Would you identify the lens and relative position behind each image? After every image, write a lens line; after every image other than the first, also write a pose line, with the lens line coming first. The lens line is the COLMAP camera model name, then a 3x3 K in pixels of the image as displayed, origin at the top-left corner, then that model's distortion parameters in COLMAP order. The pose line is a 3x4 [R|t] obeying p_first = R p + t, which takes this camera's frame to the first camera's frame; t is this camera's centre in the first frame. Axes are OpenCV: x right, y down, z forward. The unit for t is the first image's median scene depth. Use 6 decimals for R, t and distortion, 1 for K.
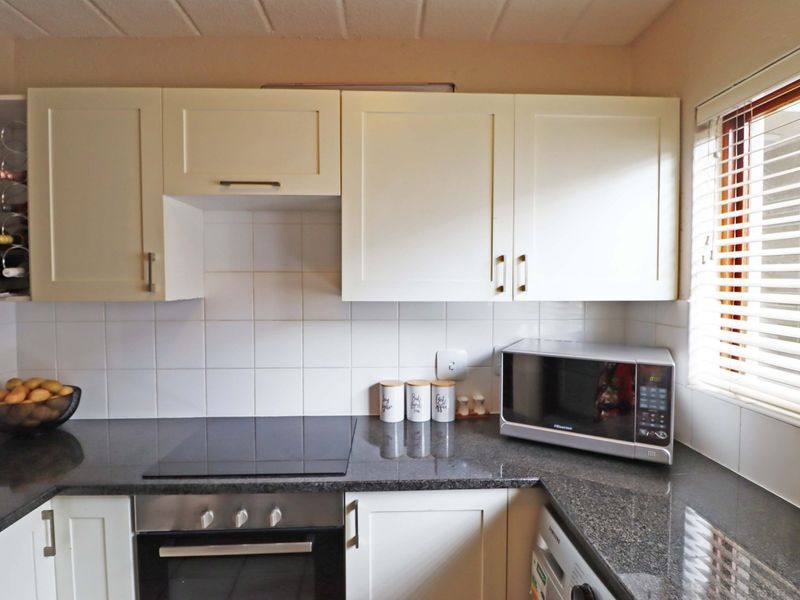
lens RADIAL K [[416.2, 0, 401.8], [0, 416.2, 295.3], [0, 0, 1]] dist [0.000097, -0.017579]
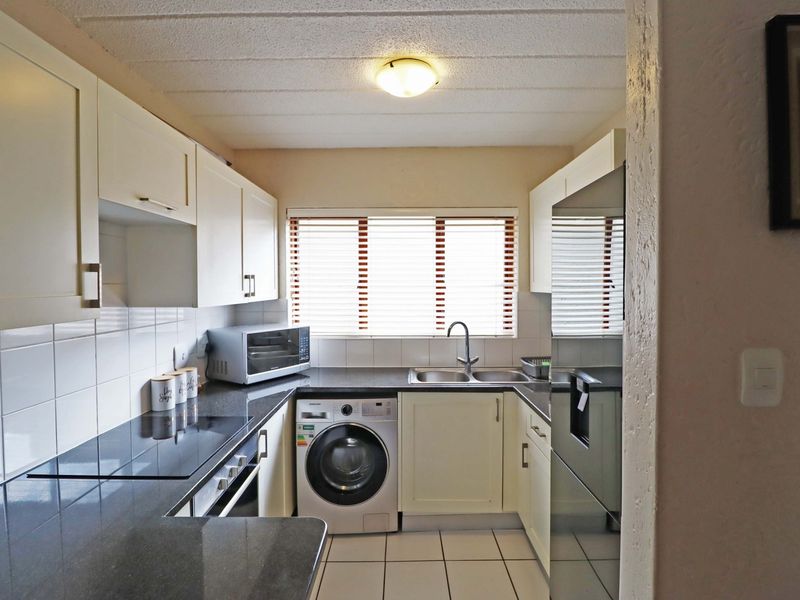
lens RADIAL K [[416.2, 0, 401.8], [0, 416.2, 295.3], [0, 0, 1]] dist [0.000097, -0.017579]
pose [[0.049828, -0.027360, 0.998383, -1.361677], [0.039755, 0.998887, 0.025389, -0.031192], [-0.997966, 0.038426, 0.050861, 0.308395]]
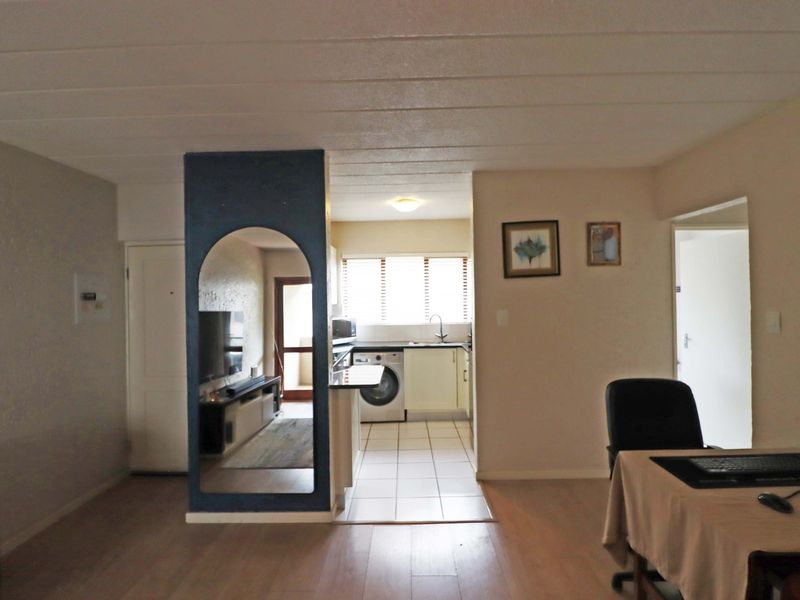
lens RADIAL K [[416.2, 0, 401.8], [0, 416.2, 295.3], [0, 0, 1]] dist [0.000097, -0.017579]
pose [[0.054299, 0.000160, 0.998525, -3.087829], [0.051128, 0.998688, -0.002940, -0.018912], [-0.997215, 0.051212, 0.054219, 0.235706]]
